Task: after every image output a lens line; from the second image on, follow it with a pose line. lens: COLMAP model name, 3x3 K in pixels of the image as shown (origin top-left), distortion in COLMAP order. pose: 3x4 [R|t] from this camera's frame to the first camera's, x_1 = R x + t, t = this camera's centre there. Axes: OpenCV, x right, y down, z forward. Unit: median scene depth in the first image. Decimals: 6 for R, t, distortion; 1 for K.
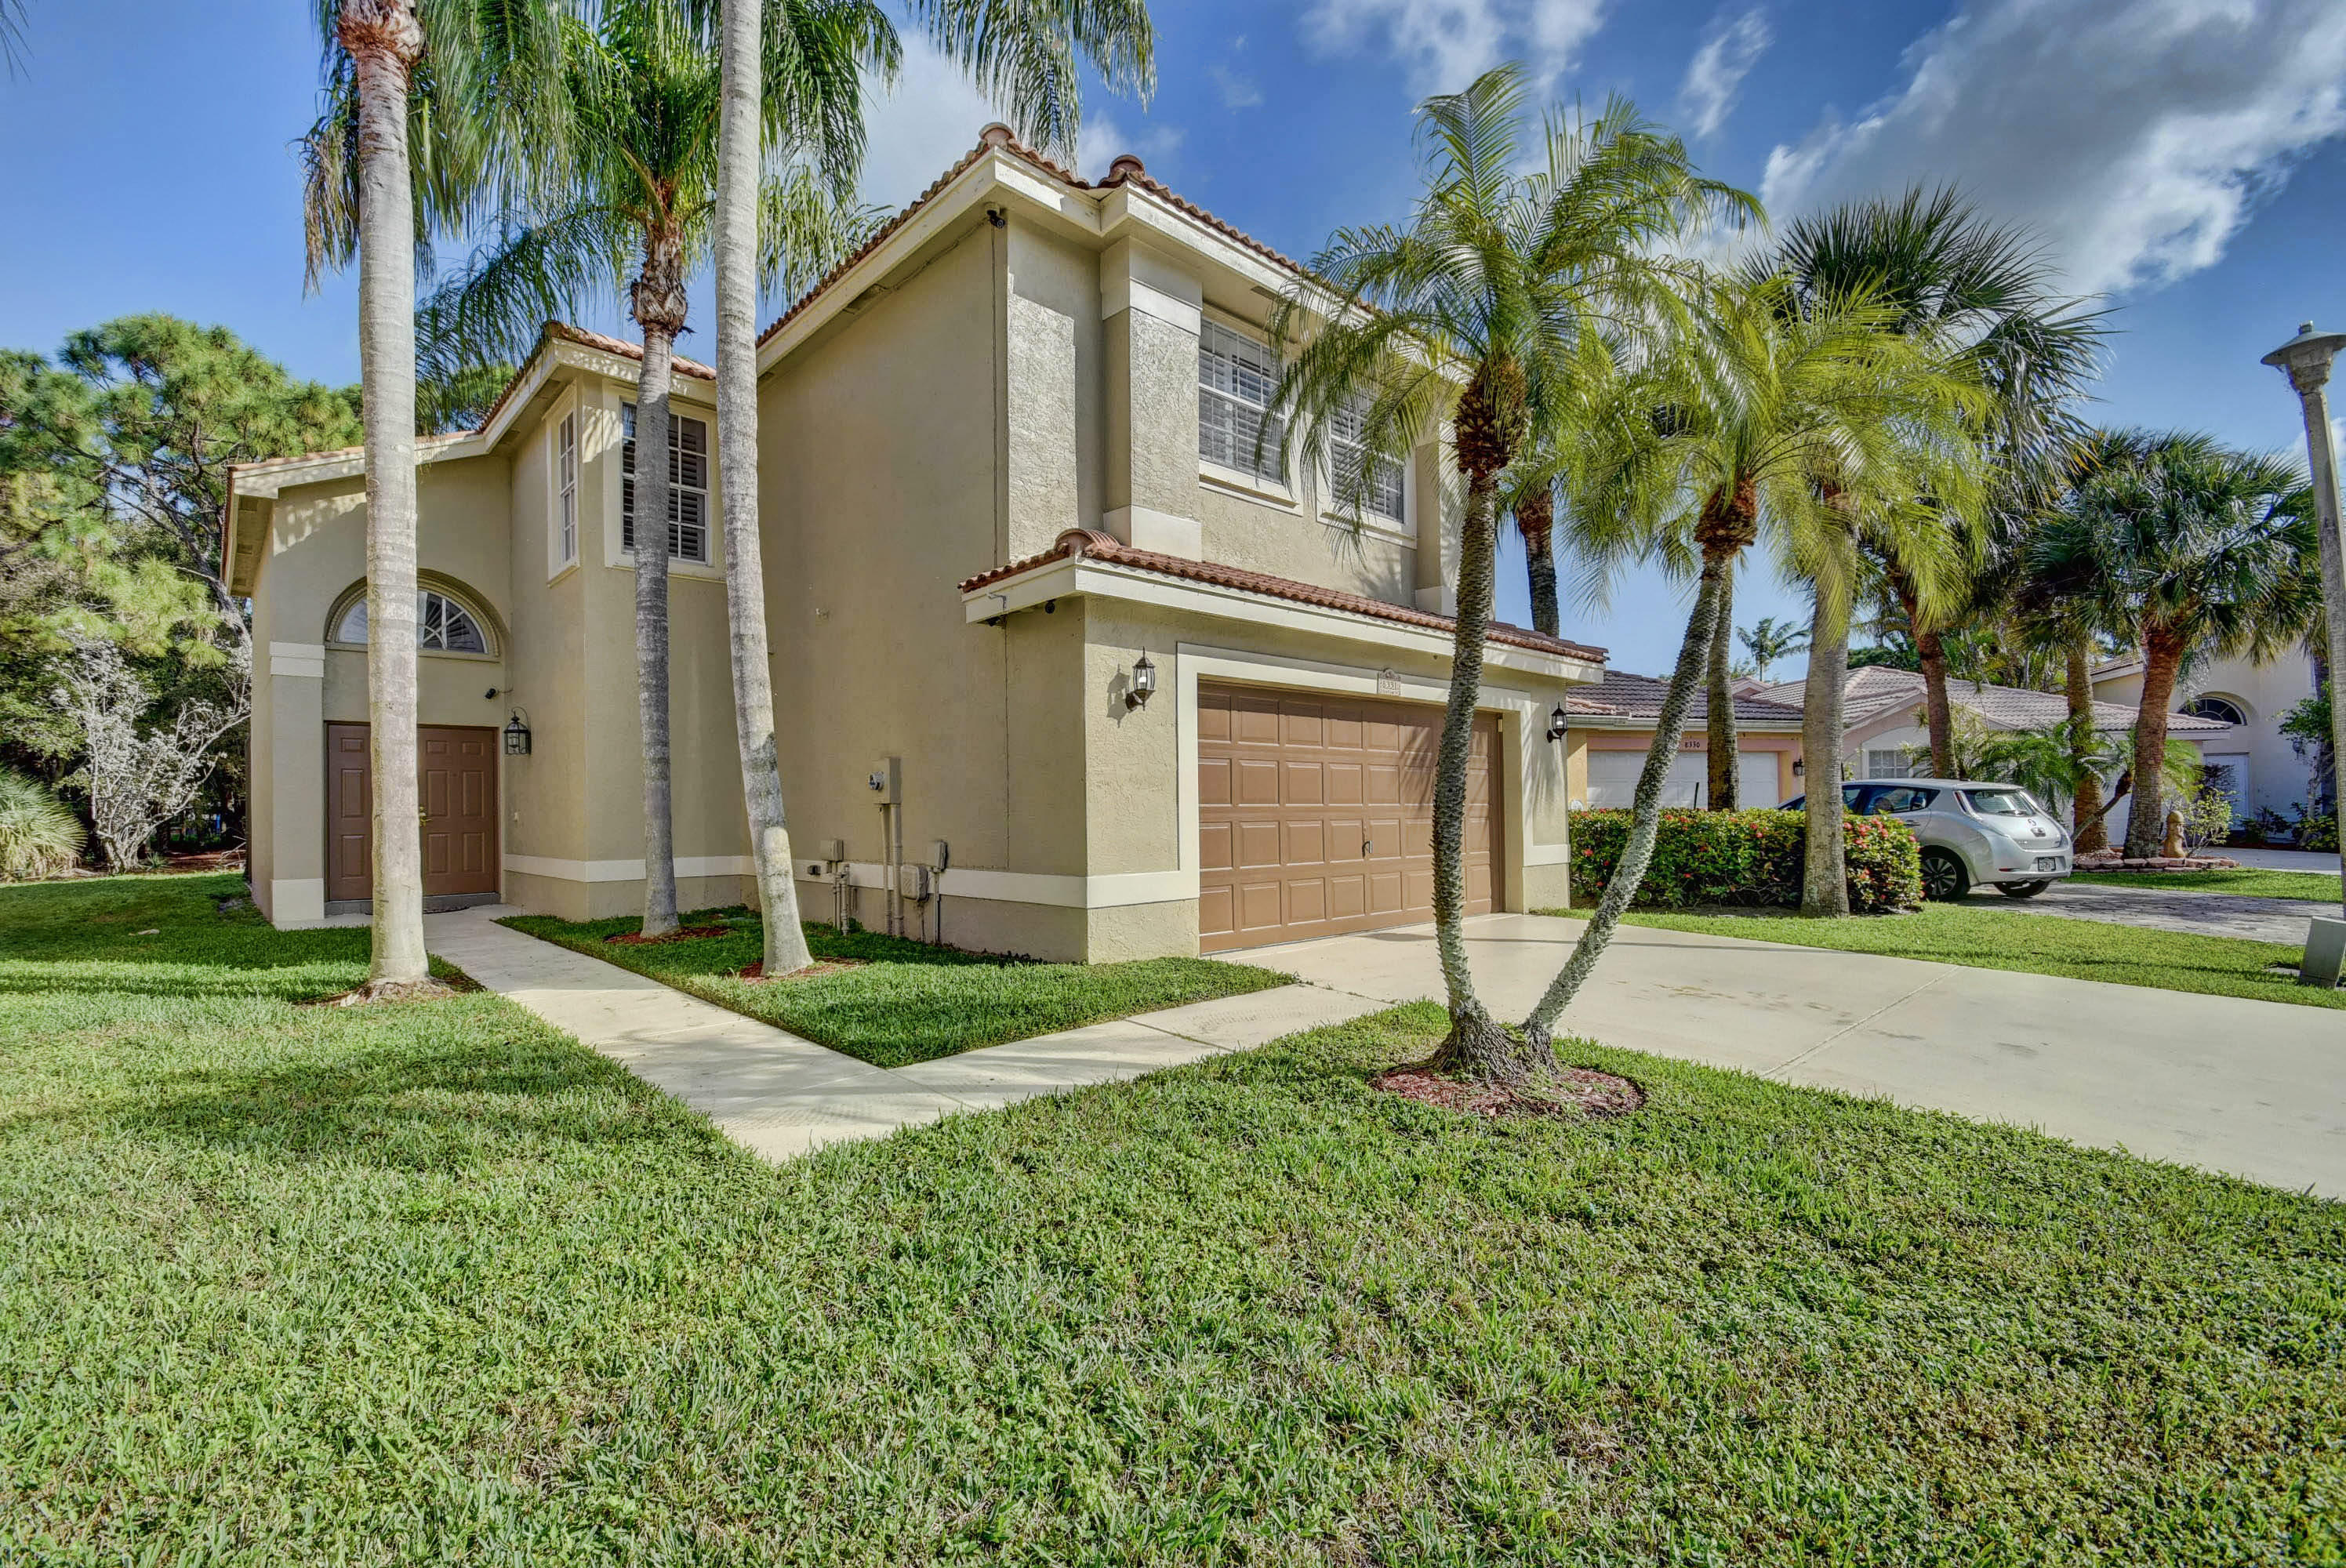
lens RADIAL K [[1037.2, 0, 1133.3], [0, 1037.2, 804.6], [0, 0, 1]] dist [0.001928, -0.000313]
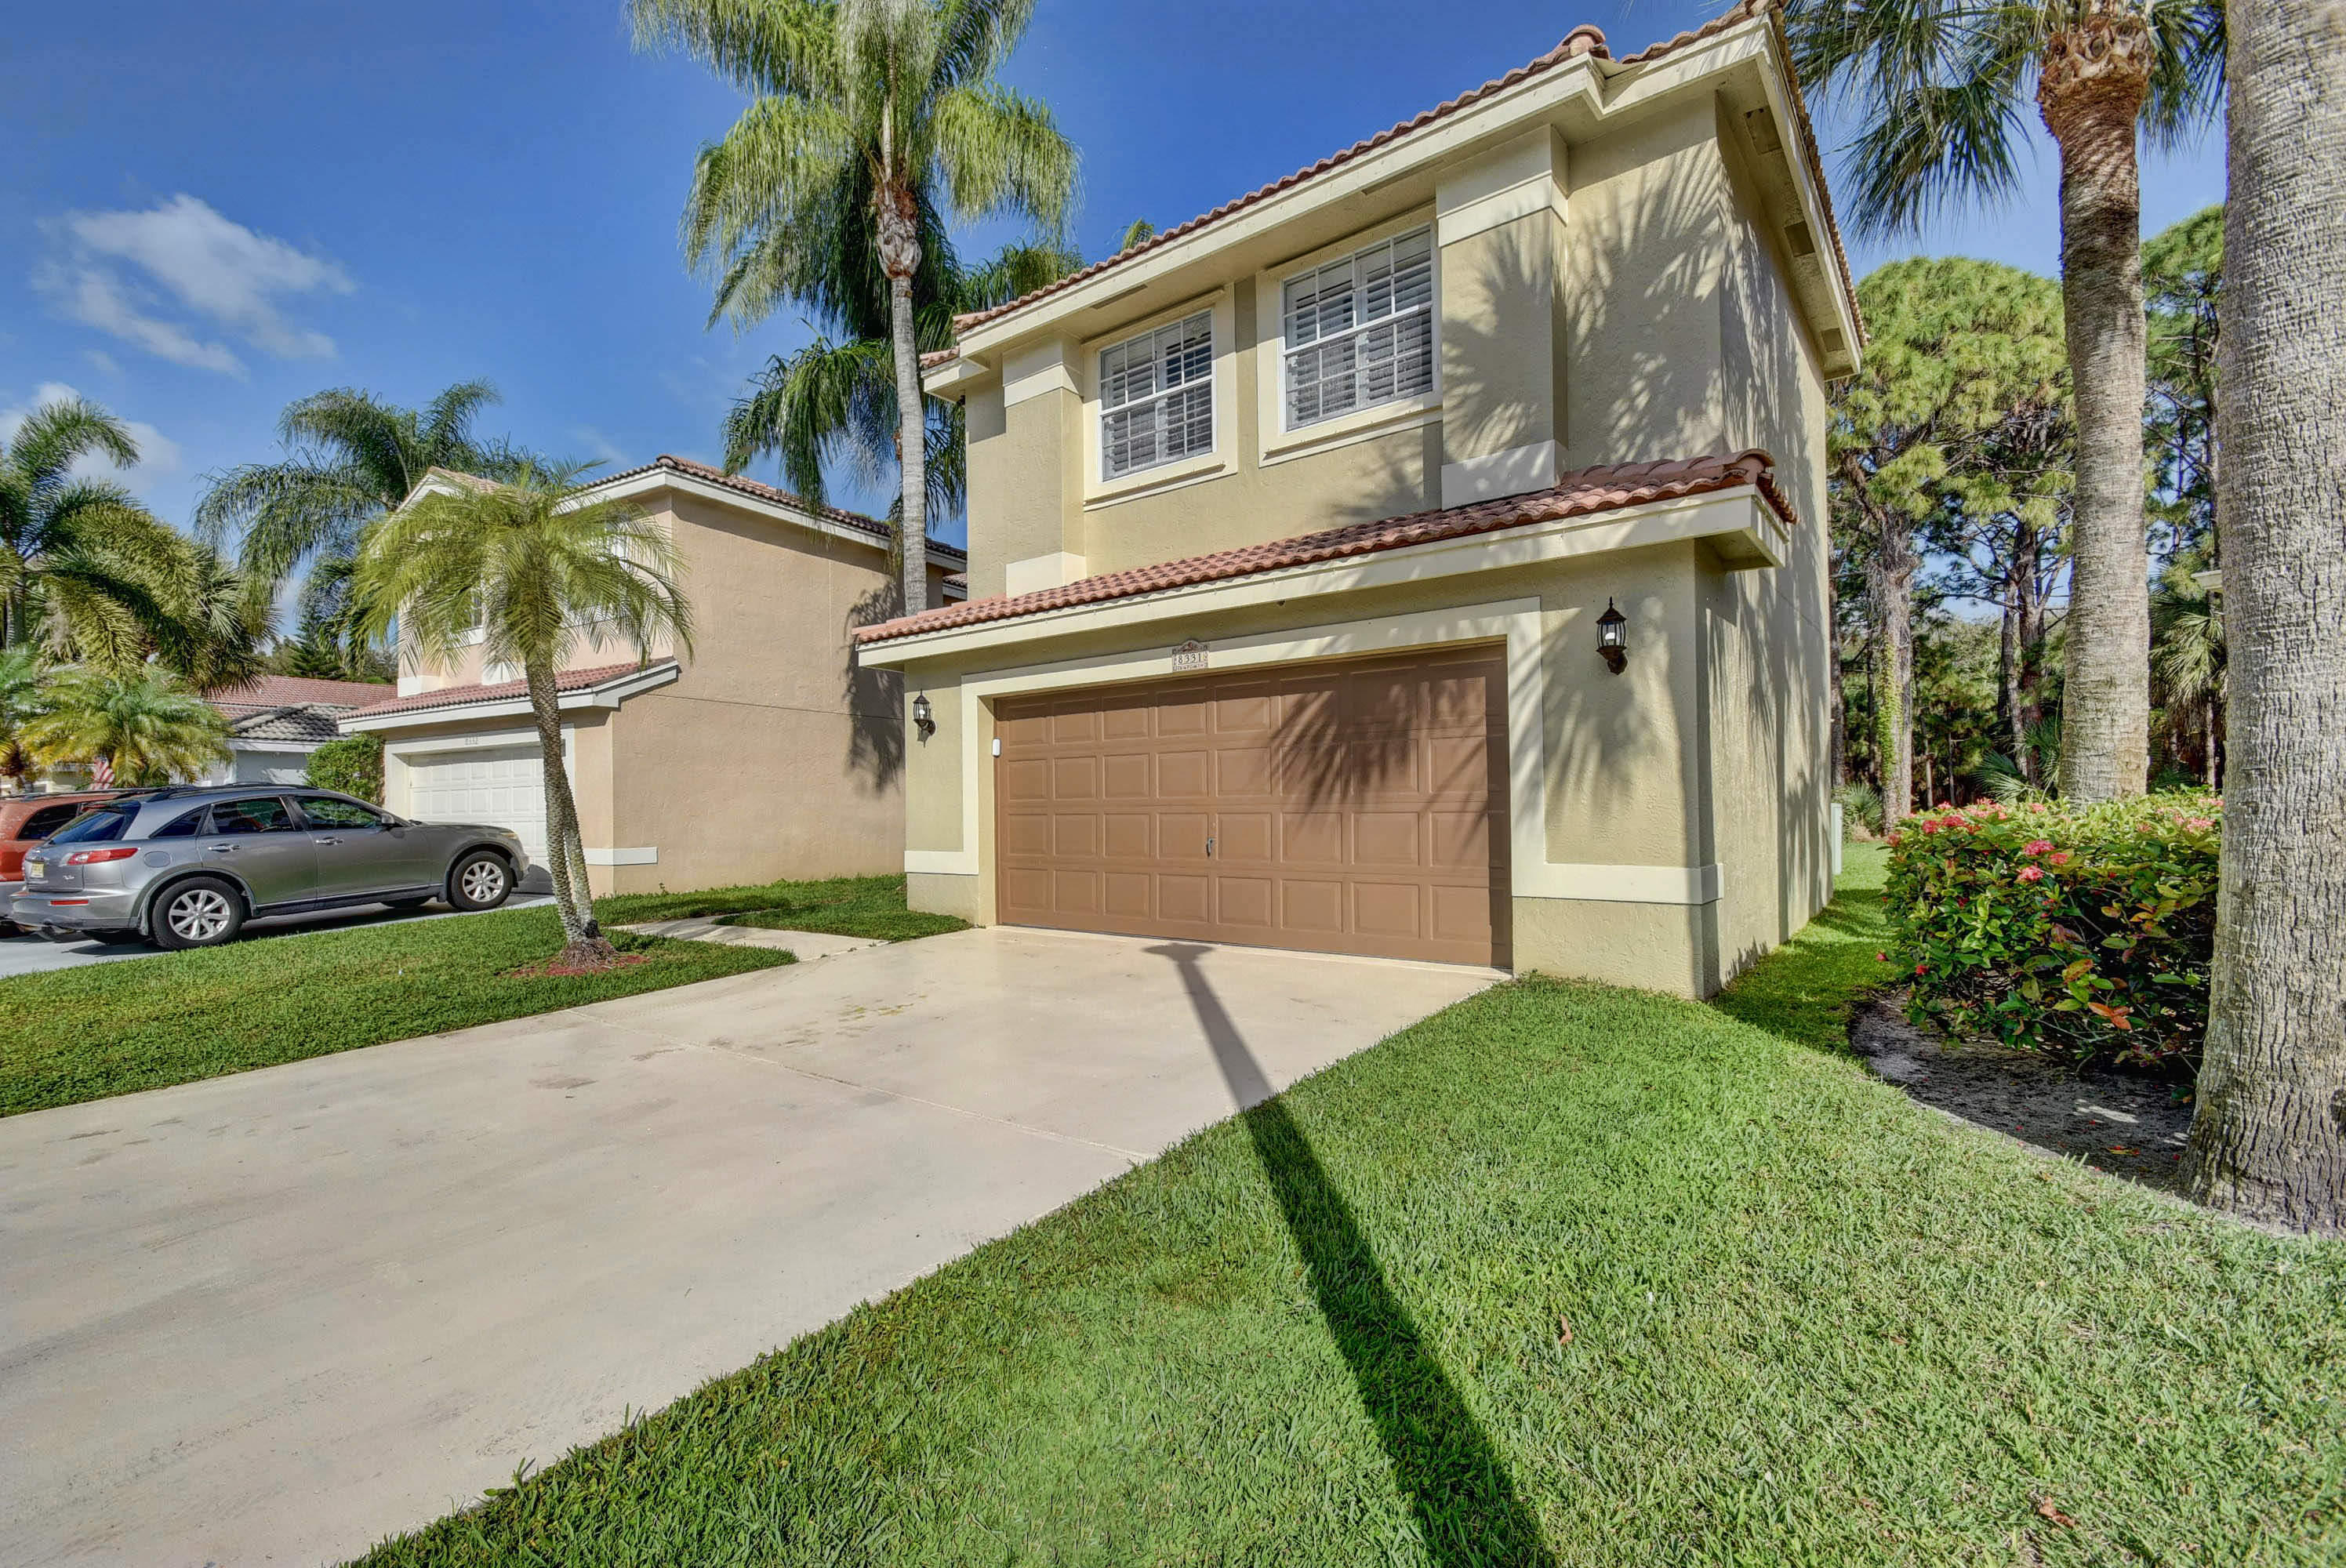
lens RADIAL K [[1037.2, 0, 1133.3], [0, 1037.2, 804.6], [0, 0, 1]] dist [0.001928, -0.000313]
pose [[0.154172, -0.008800, -0.988005, 1.290857], [0.005214, 0.999954, -0.008093, 0.014822], [0.988030, -0.003904, 0.154211, 0.965864]]
